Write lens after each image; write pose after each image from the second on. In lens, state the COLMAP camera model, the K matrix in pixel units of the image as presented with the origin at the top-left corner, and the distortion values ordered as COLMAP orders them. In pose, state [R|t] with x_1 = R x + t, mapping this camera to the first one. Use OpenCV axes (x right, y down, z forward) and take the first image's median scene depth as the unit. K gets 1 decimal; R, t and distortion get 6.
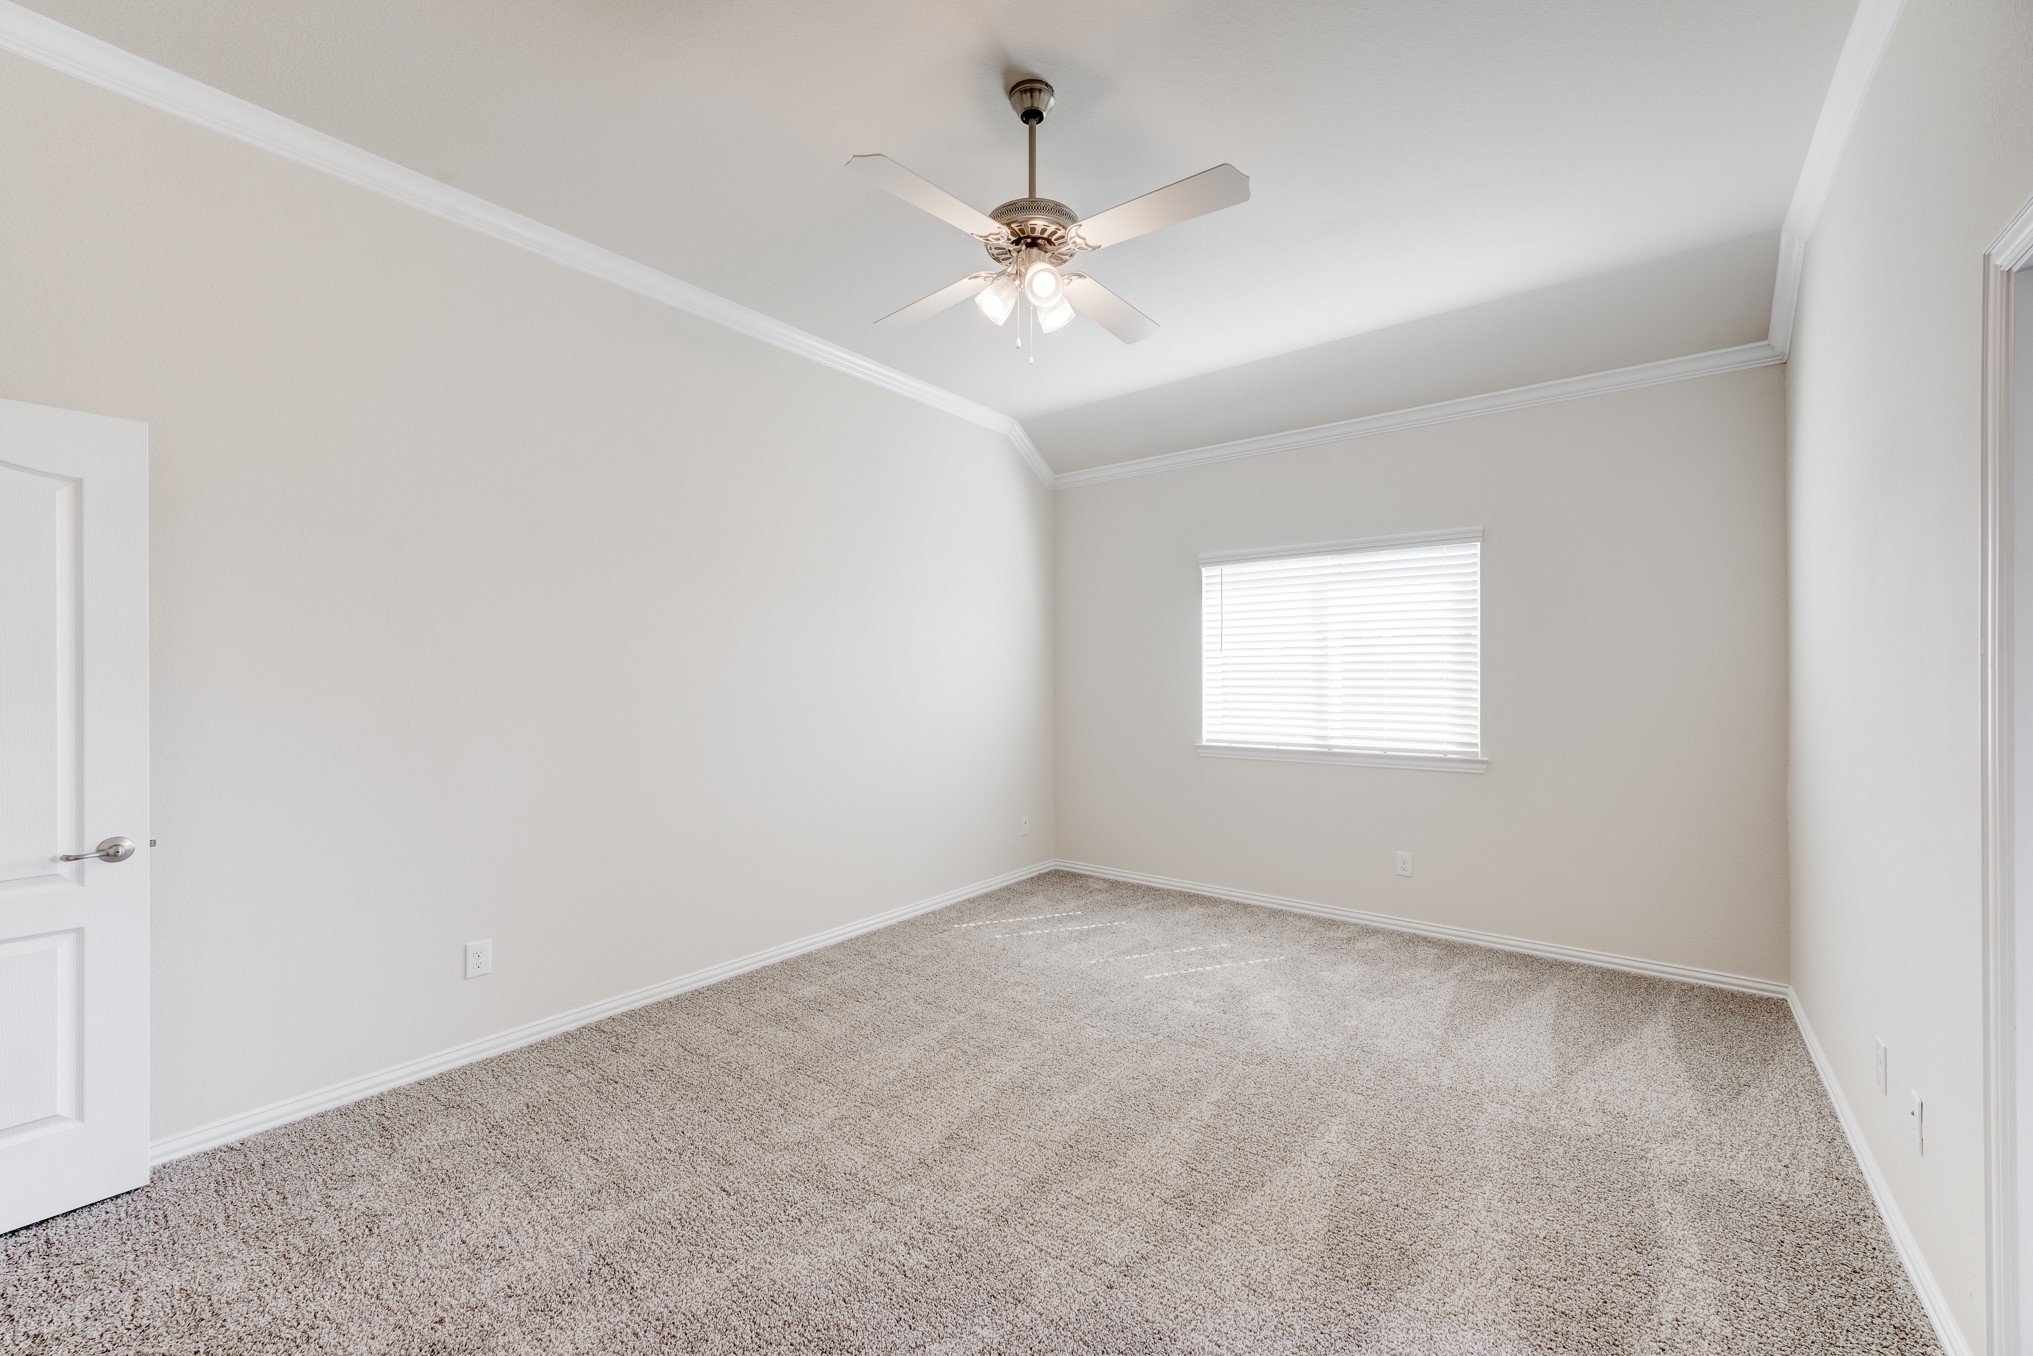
lens RADIAL K [[810.1, 0, 1016.5], [0, 810.1, 678.0], [0, 0, 1]] dist [0.002515, 0.000353]
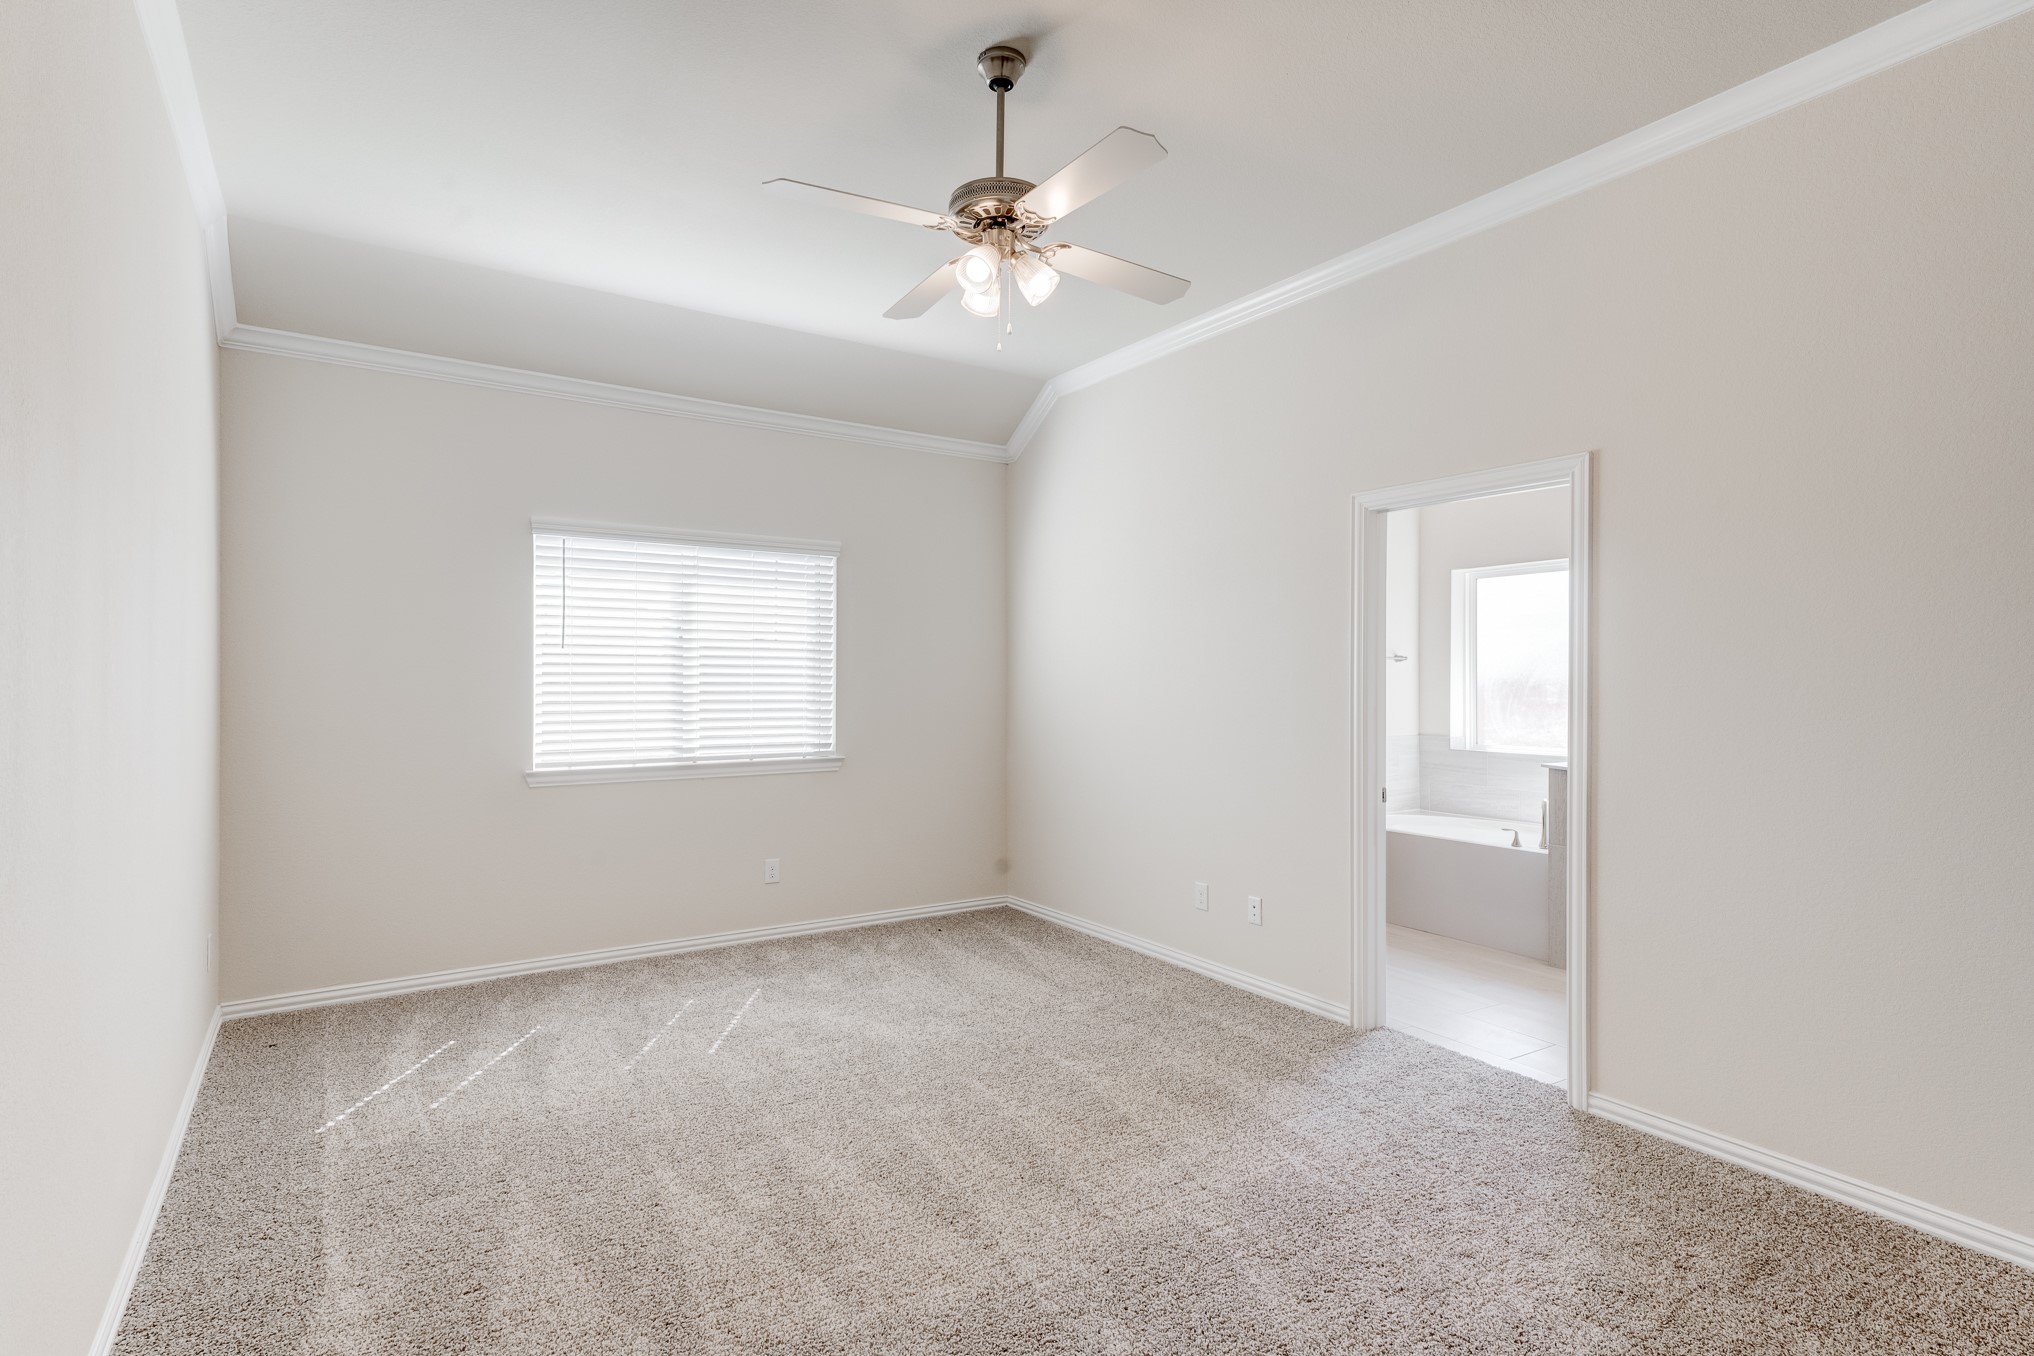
lens RADIAL K [[1004.0, 0, 1017.0], [0, 1004.0, 678.0], [0, 0, 1]] dist [0.040858, 0.000150]
pose [[0.325486, 0.004467, 0.945536, -0.597547], [-0.000842, 0.999990, -0.004435, -0.000152], [-0.945546, 0.000648, 0.325487, 0.325938]]
